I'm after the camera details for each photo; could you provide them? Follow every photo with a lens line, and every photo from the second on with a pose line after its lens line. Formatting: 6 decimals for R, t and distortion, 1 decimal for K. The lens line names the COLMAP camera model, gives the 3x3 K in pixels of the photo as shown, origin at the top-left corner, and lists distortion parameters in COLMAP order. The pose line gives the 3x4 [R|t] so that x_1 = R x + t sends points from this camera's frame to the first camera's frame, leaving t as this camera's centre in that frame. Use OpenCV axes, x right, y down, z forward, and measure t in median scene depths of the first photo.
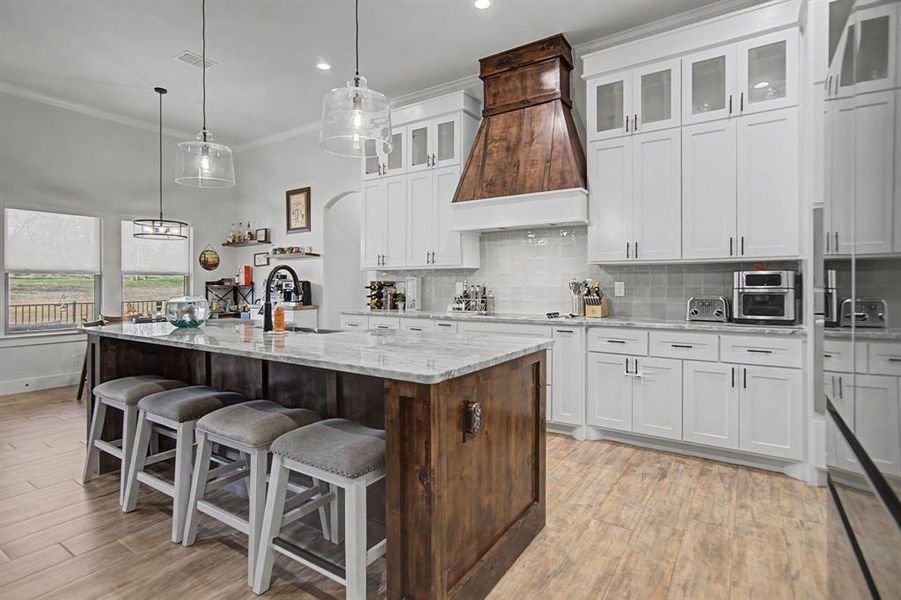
lens RADIAL K [[454.5, 0, 457.1], [0, 454.5, 279.8], [0, 0, 1]] dist [-0.024285, 0.022099]
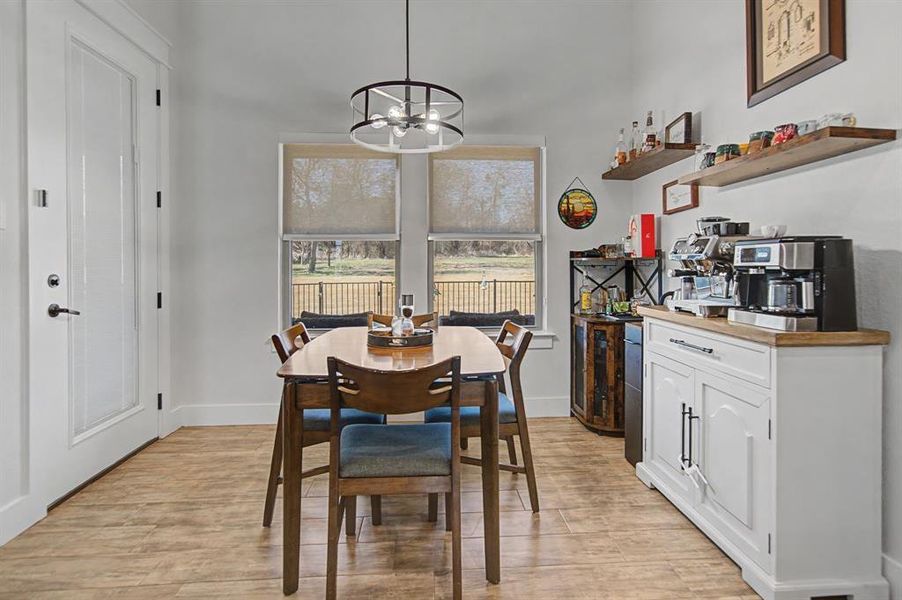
lens RADIAL K [[460.3, 0, 452.8], [0, 460.3, 266.4], [0, 0, 1]] dist [0.000929, 0.000768]
pose [[0.600027, 0.006645, -0.799953, -0.288255], [0.006176, 0.999897, 0.012937, 0.017462], [0.799956, -0.012703, 0.599924, 0.764045]]
